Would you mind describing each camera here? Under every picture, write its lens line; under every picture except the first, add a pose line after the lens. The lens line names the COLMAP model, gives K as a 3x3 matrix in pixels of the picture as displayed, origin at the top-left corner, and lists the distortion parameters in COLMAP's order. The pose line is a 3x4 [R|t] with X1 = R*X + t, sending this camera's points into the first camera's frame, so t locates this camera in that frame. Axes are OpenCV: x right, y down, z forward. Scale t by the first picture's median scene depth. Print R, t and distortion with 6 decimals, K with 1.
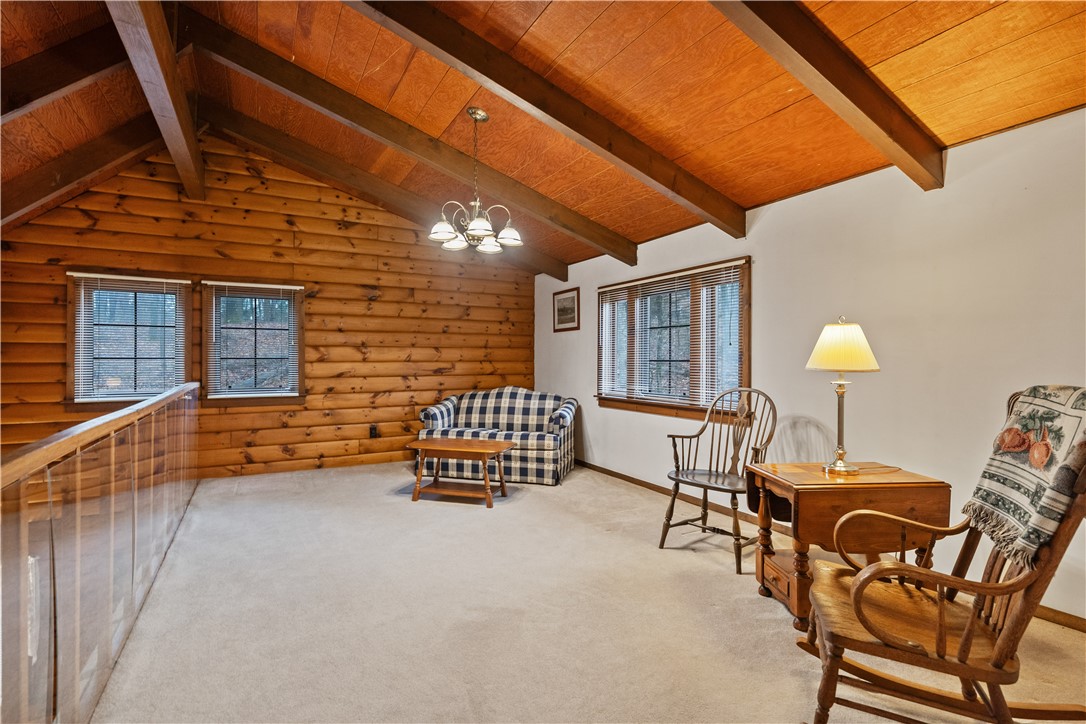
lens RADIAL K [[523.9, 0, 543.0], [0, 523.9, 362.0], [0, 0, 1]] dist [0.000606, 0.000049]
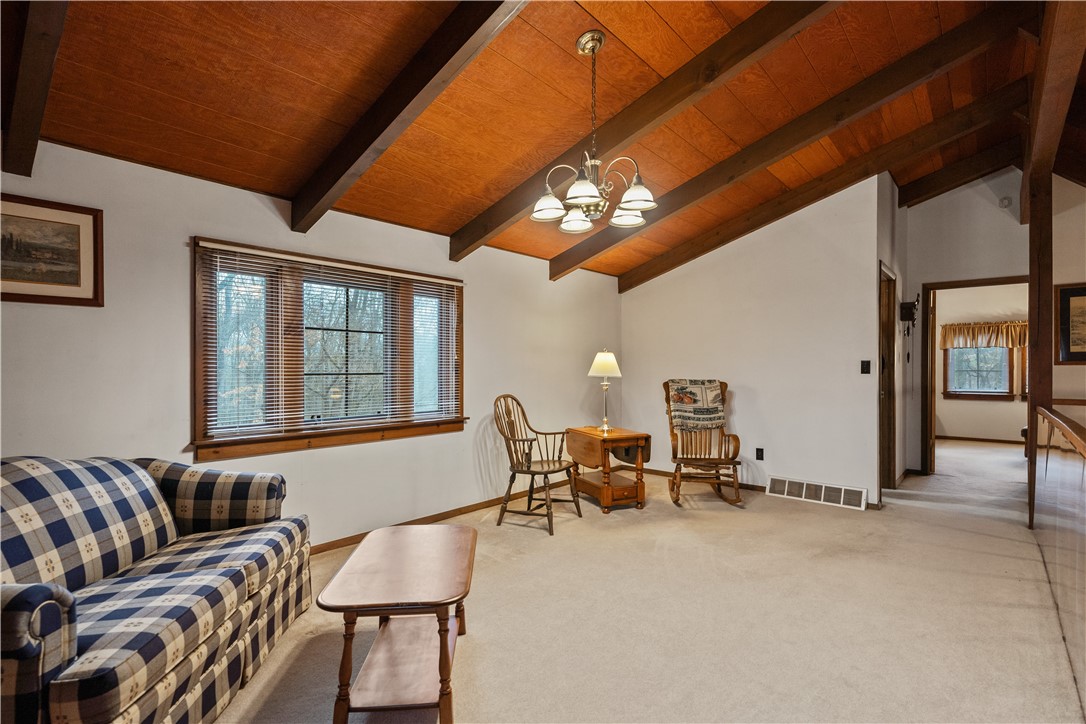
lens RADIAL K [[523.9, 0, 543.0], [0, 523.9, 362.0], [0, 0, 1]] dist [0.000606, 0.000049]
pose [[-0.357691, 0.015302, 0.933715, -0.645860], [0.008547, 0.999878, -0.013112, -0.007481], [-0.933801, 0.003290, -0.357778, 1.092290]]
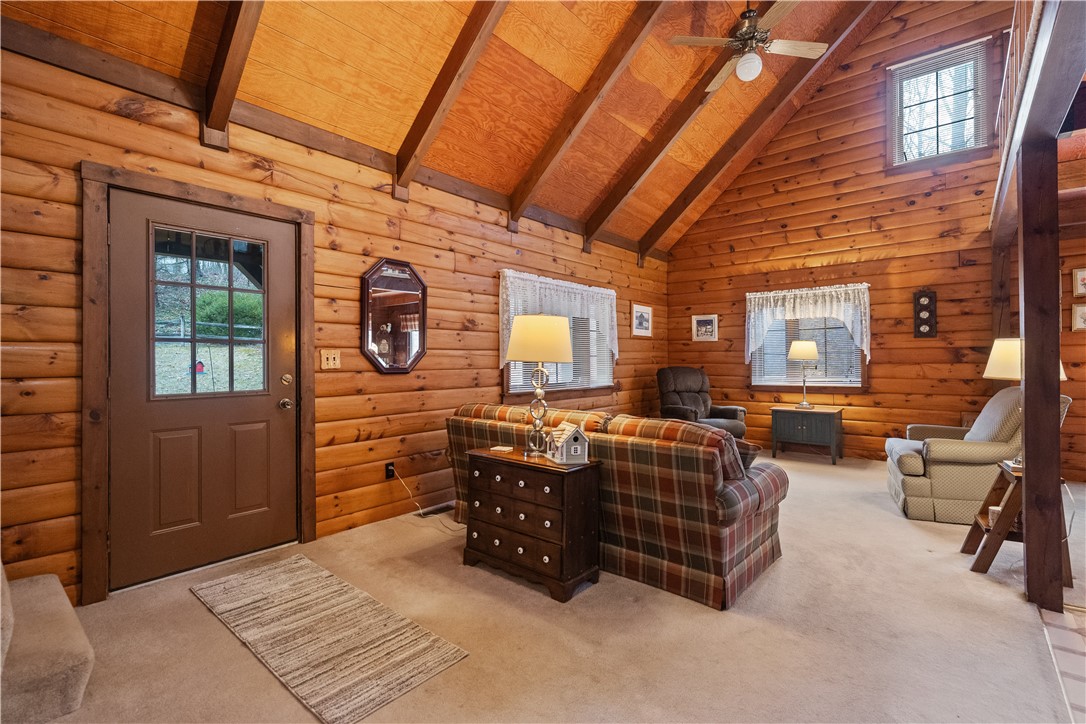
lens RADIAL K [[497.1, 0, 546.8], [0, 497.1, 357.5], [0, 0, 1]] dist [0.001761, -0.000199]
pose [[0.369053, -0.003776, -0.929401, -0.071147], [0.001519, 0.999993, -0.003460, 0.594880], [0.929407, -0.000135, 0.369056, -0.266689]]
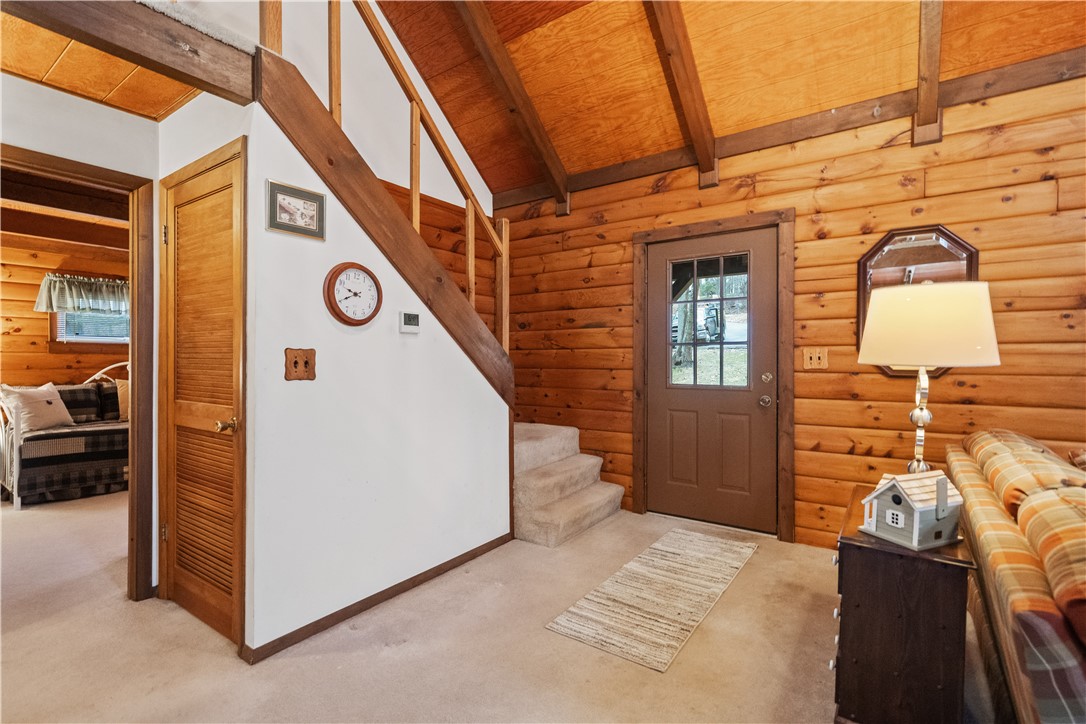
lens RADIAL K [[501.3, 0, 546.7], [0, 501.3, 362.9], [0, 0, 1]] dist [0.000858, 0.000002]
pose [[-0.896410, 0.004714, -0.443201, -0.251662], [0.000459, 0.999953, 0.009706, 0.593416], [0.443225, 0.008496, -0.896370, 0.203282]]
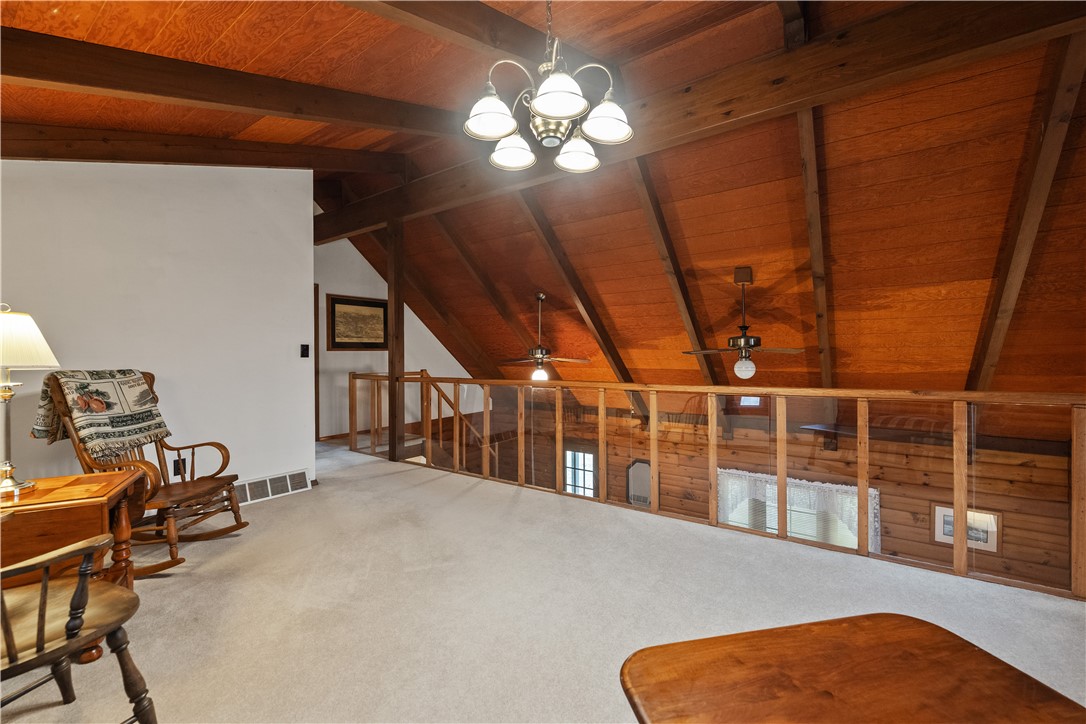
lens RADIAL K [[443.8, 0, 544.0], [0, 443.8, 352.8], [0, 0, 1]] dist [0.000017, -0.000109]
pose [[-0.896044, 0.007598, -0.443901, 0.076767], [0.005486, 0.999967, 0.006041, -0.004488], [0.443932, 0.002978, -0.896055, 1.157373]]
